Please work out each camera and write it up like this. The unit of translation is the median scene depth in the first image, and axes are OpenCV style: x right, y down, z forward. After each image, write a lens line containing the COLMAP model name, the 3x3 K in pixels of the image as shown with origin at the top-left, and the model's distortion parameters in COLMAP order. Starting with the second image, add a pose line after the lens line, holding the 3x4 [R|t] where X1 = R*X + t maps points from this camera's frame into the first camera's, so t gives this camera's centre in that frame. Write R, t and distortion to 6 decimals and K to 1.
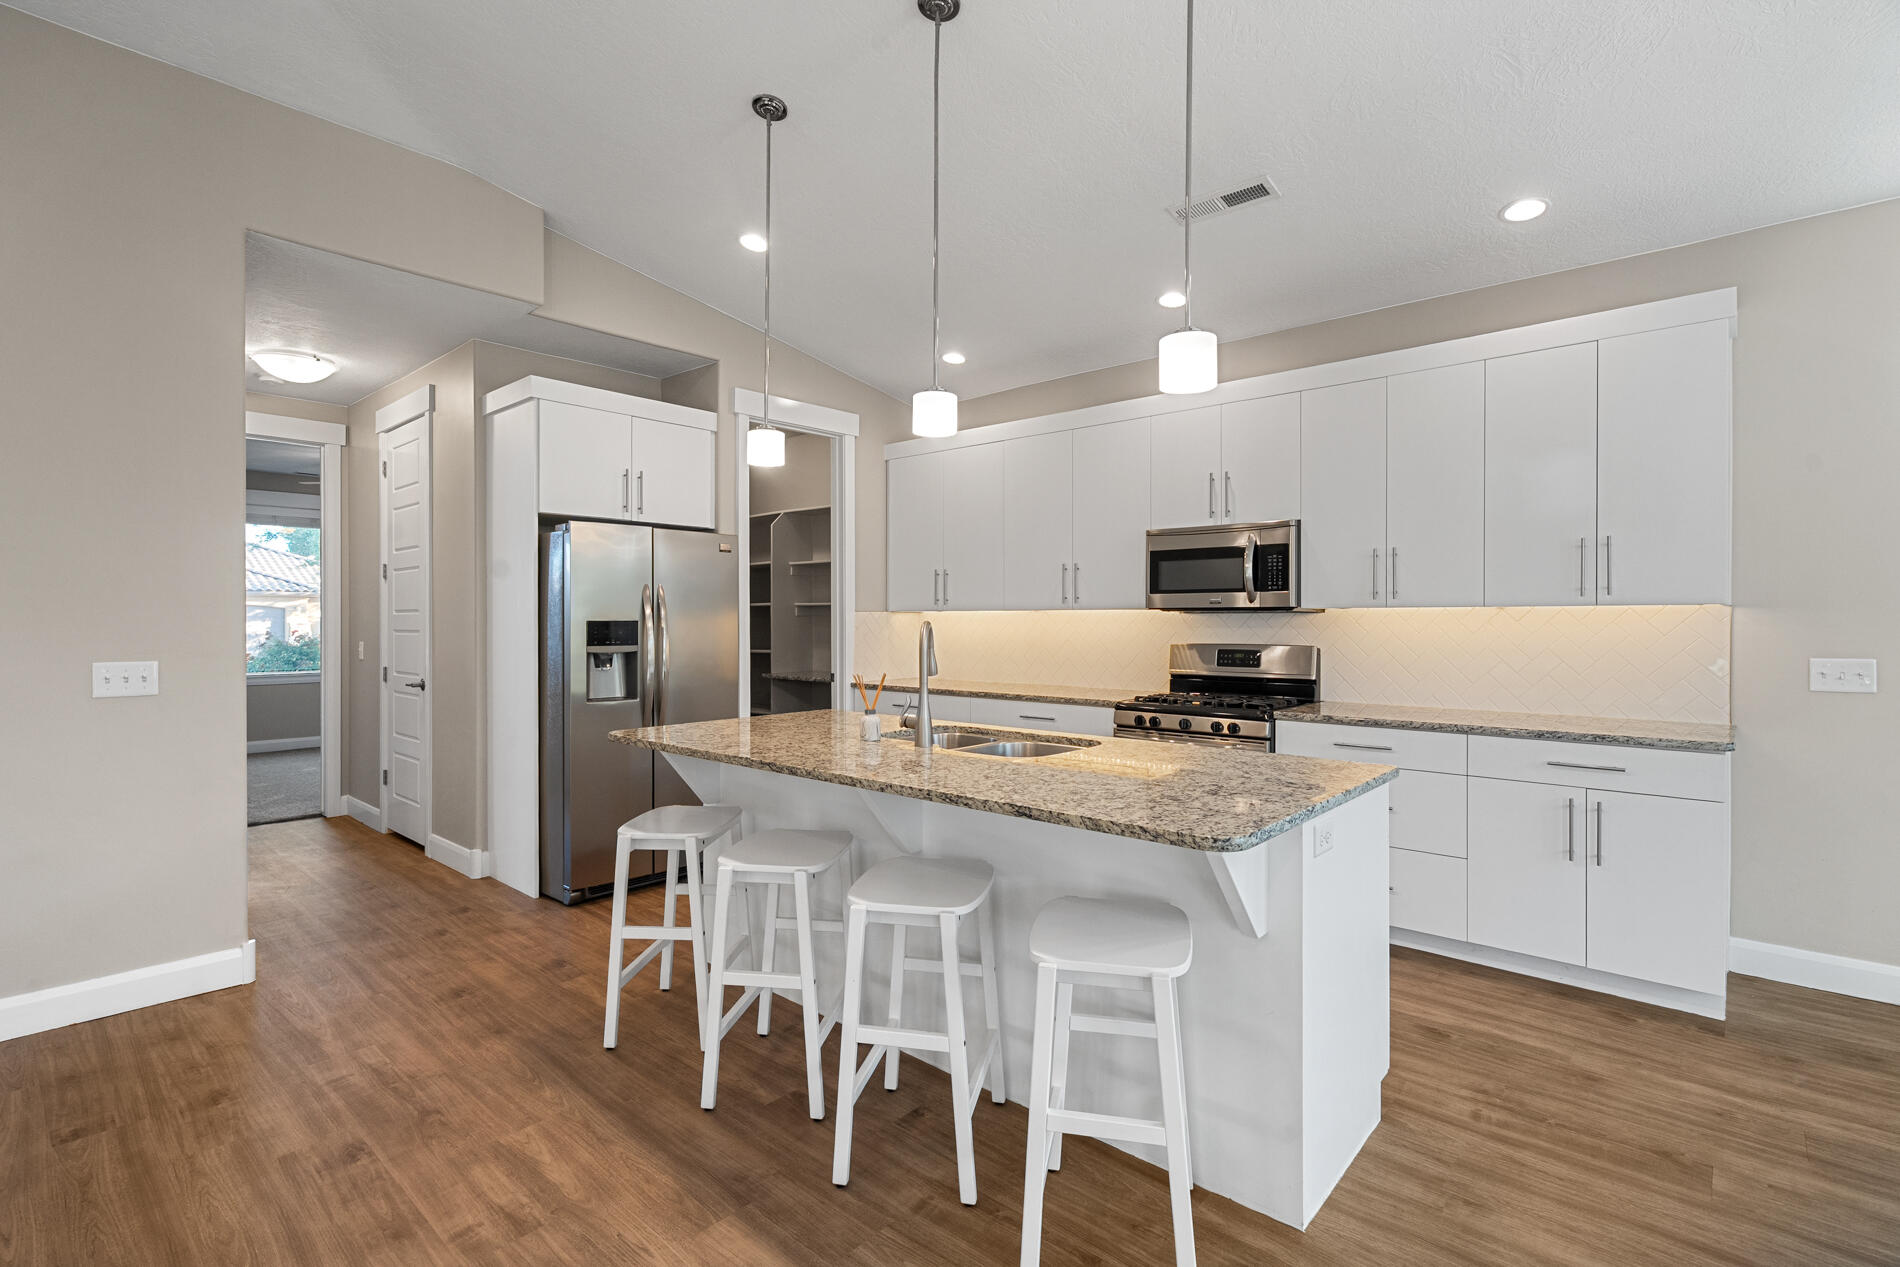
lens RADIAL K [[879.2, 0, 952.1], [0, 879.2, 628.8], [0, 0, 1]] dist [-0.000737, -0.000167]
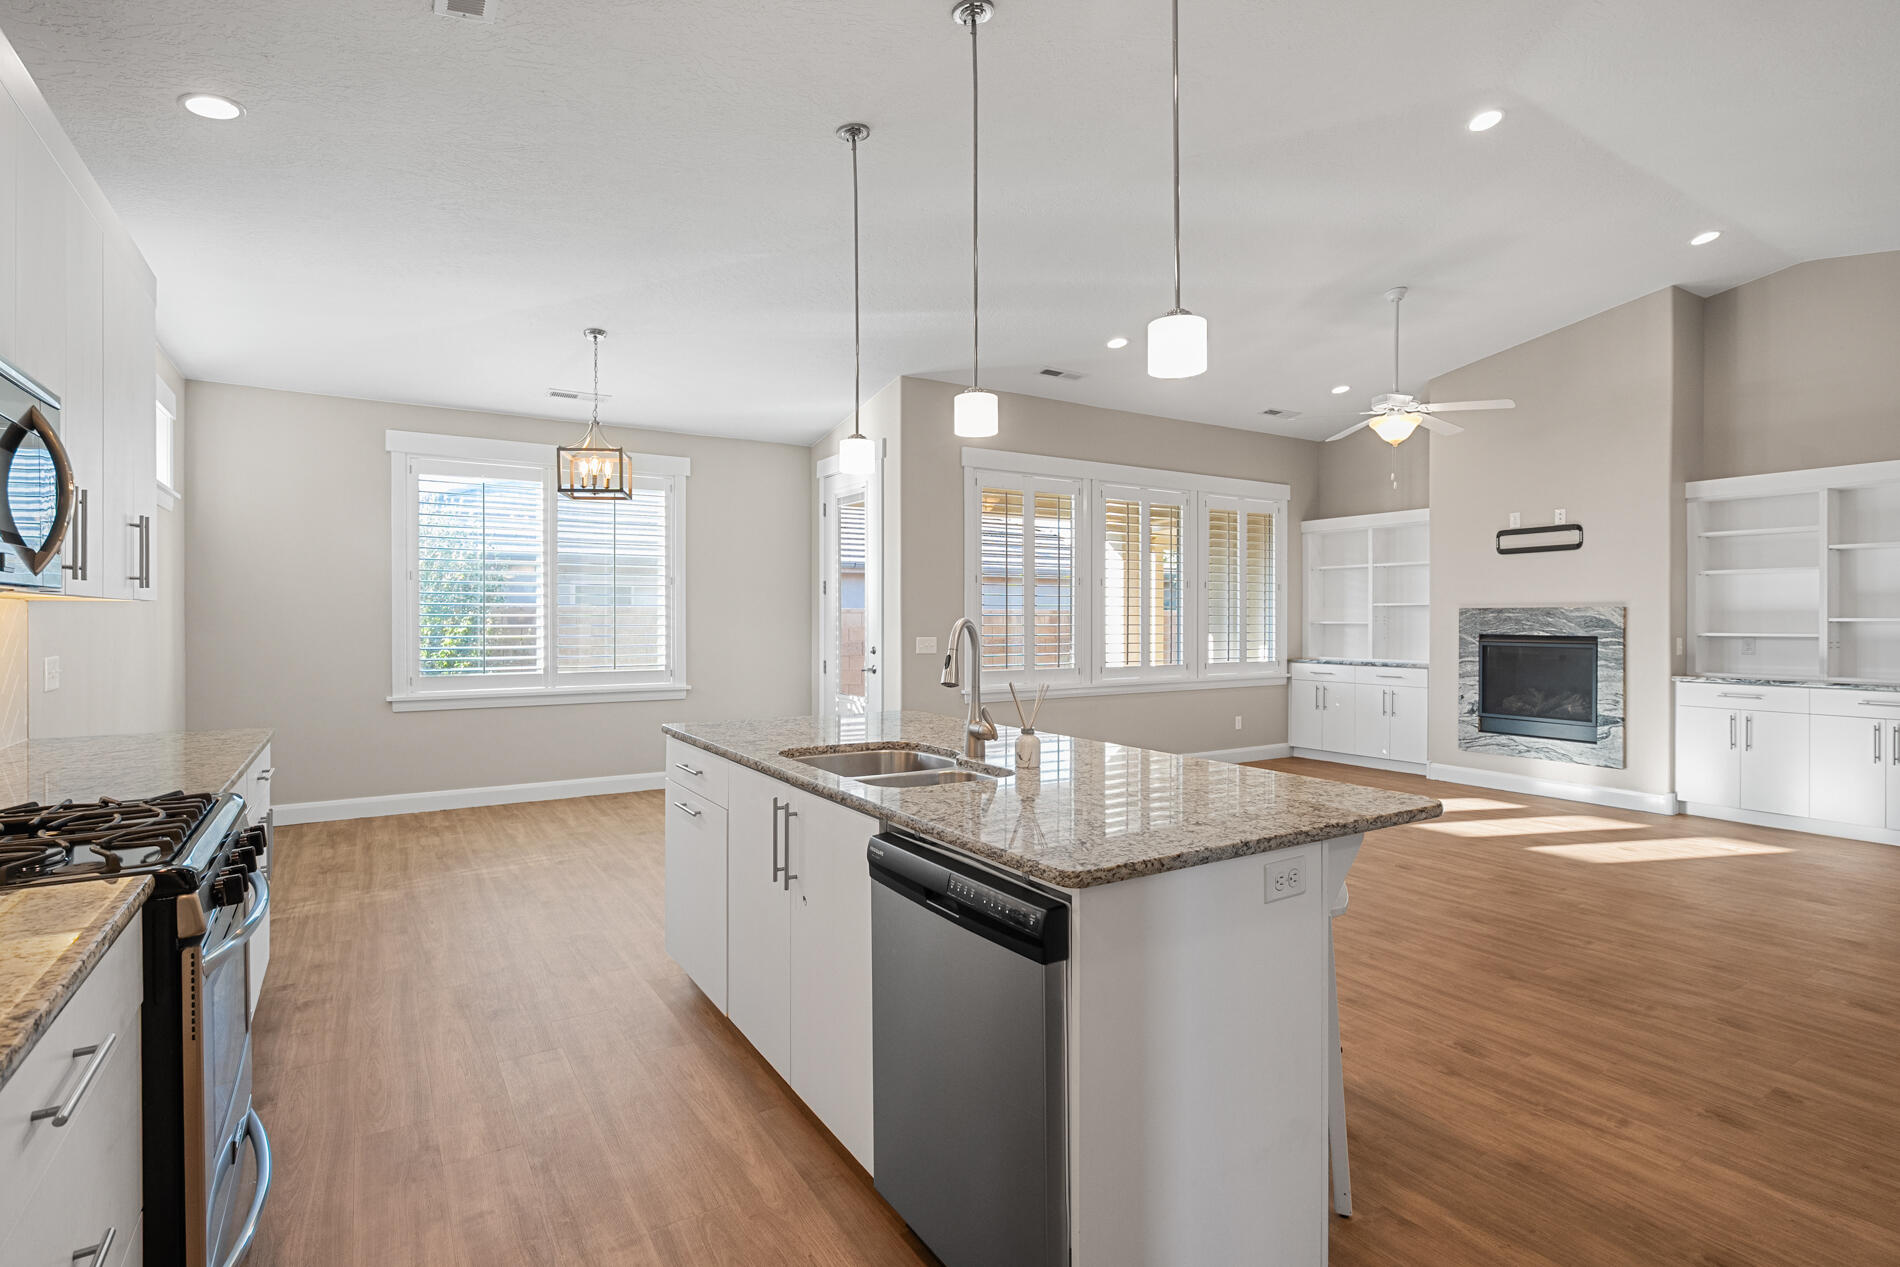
lens RADIAL K [[931.7, 0, 949.1], [0, 931.7, 620.7], [0, 0, 1]] dist [-0.029927, -0.000625]
pose [[-0.959404, 0.001452, 0.282030, -0.298501], [0.005470, 0.999894, 0.013463, -0.018885], [-0.281981, 0.014459, -0.959311, 2.080043]]
